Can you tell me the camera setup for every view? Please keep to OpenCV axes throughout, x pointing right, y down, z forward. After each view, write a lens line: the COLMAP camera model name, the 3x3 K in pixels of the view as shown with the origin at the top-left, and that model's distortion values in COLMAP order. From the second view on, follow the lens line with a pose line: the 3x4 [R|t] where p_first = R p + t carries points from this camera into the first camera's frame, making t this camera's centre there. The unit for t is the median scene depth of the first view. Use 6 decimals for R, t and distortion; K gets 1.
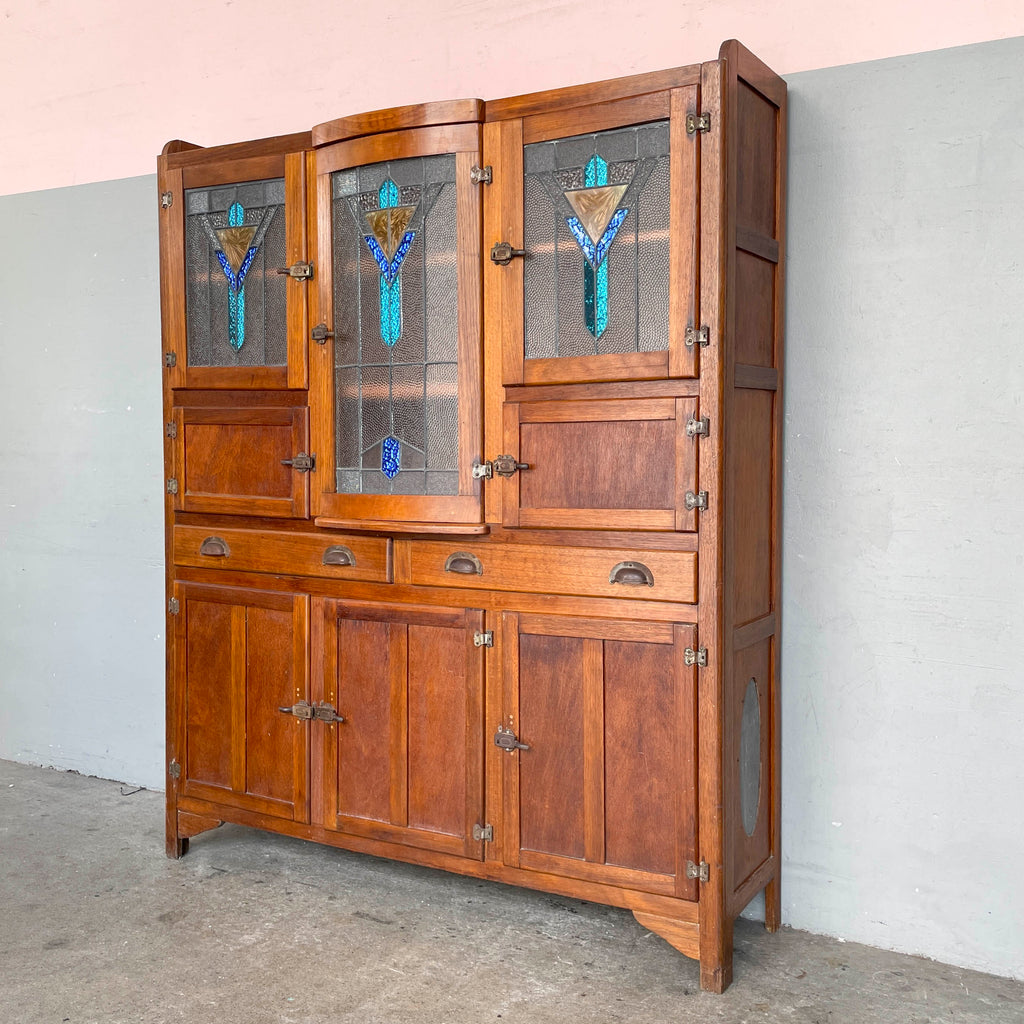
lens RADIAL K [[1164.5, 0, 538.6], [0, 1164.5, 511.3], [0, 0, 1]] dist [0.068672, 0.000000]
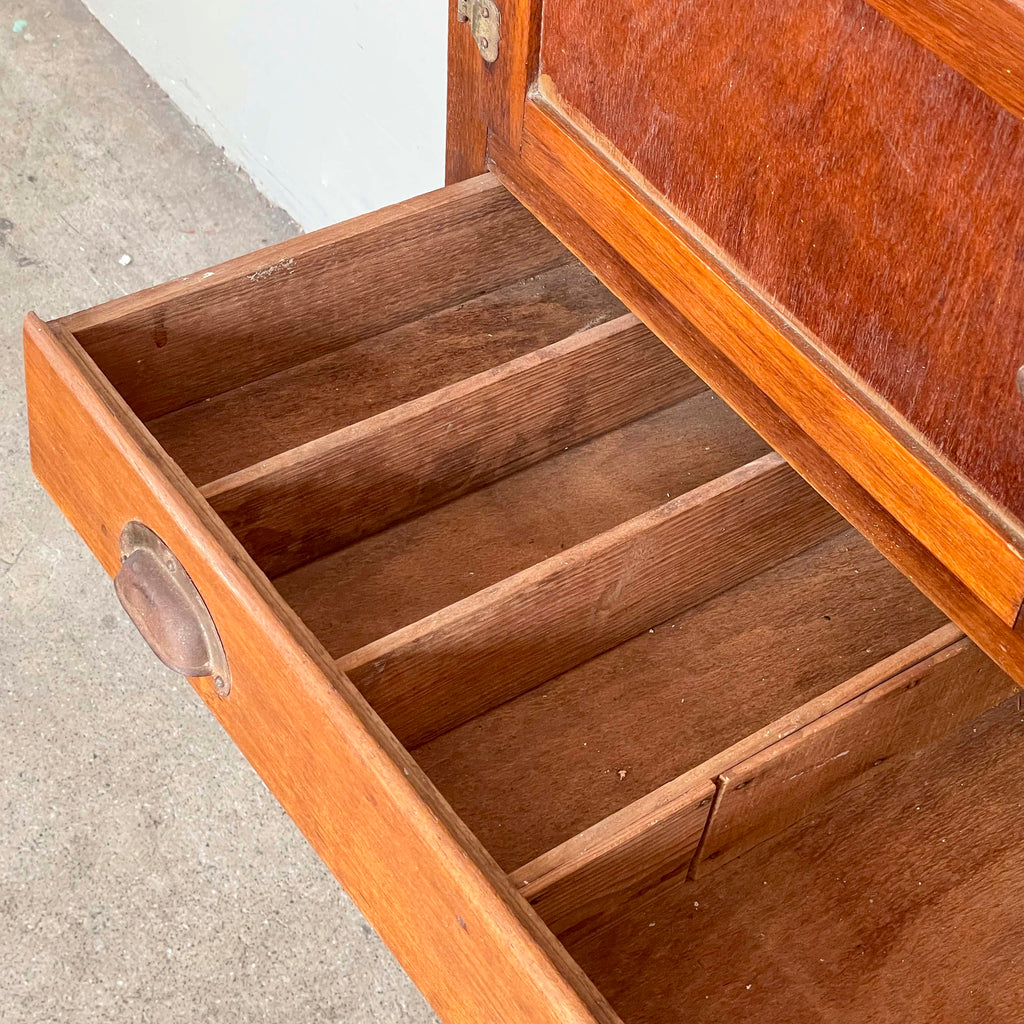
lens RADIAL K [[2136.5, 0, 506.6], [0, 2136.5, 507.0], [0, 0, 1]] dist [0.125829, 0.000000]
pose [[0.907602, 0.331222, -0.257973, -0.218563], [-0.056030, 0.704534, 0.707455, -0.250118], [0.416075, -0.627634, 0.657995, 0.828672]]
